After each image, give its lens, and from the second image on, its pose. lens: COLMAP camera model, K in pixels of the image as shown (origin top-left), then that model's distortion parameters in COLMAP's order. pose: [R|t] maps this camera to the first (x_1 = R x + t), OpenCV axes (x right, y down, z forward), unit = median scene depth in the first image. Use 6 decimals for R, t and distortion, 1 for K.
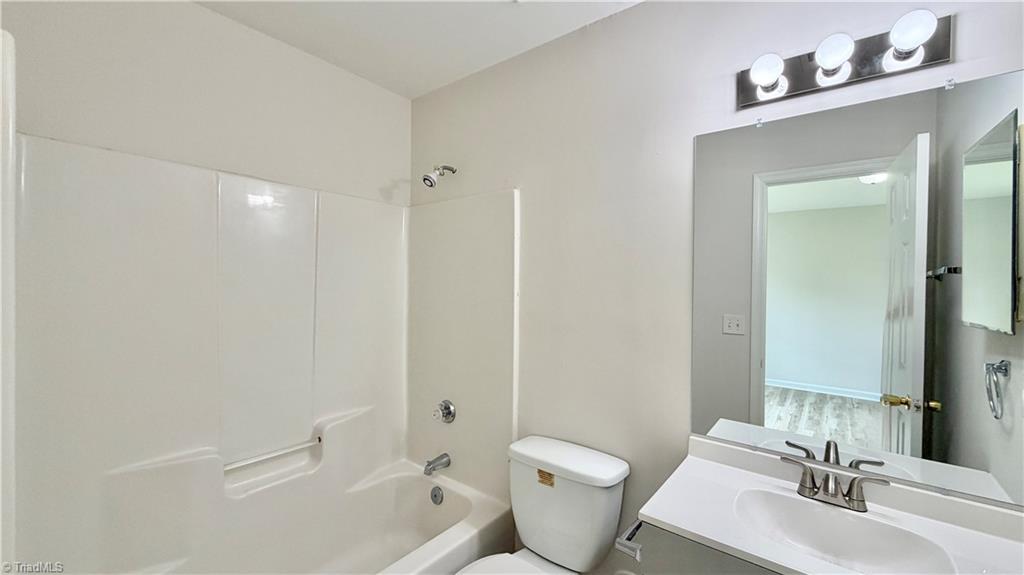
lens RADIAL K [[408.3, 0, 512.4], [0, 408.3, 282.4], [0, 0, 1]] dist [0.003019, 0.000255]
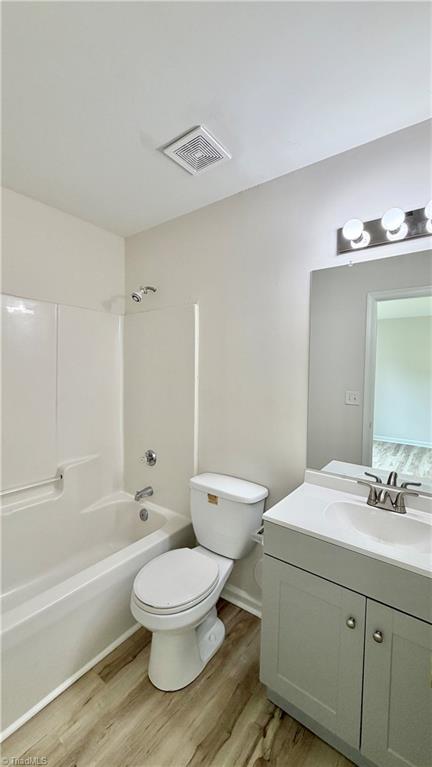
lens RADIAL K [[305.8, 0, 218.7], [0, 305.8, 379.3], [0, 0, 1]] dist [0.003019, 0.000255]
pose [[0.999675, 0.000311, 0.025477, 0.068289], [-0.001252, 0.999317, 0.036945, -0.003936], [-0.025448, -0.036964, 0.998993, -0.101278]]
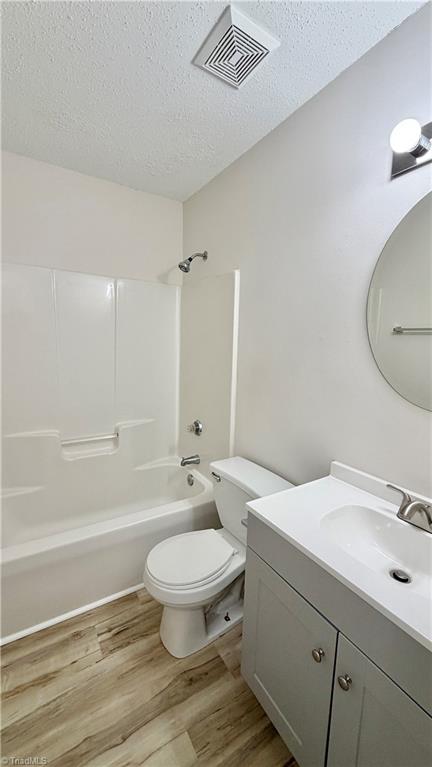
lens RADIAL K [[305.8, 0, 217.9], [0, 305.8, 383.5], [0, 0, 1]] dist [0.003019, 0.000255]
pose [[0.943657, 0.058764, -0.325666, 0.327606], [-0.015296, 0.990801, 0.134461, 0.010821], [0.330572, -0.121904, 0.935875, 0.015608]]
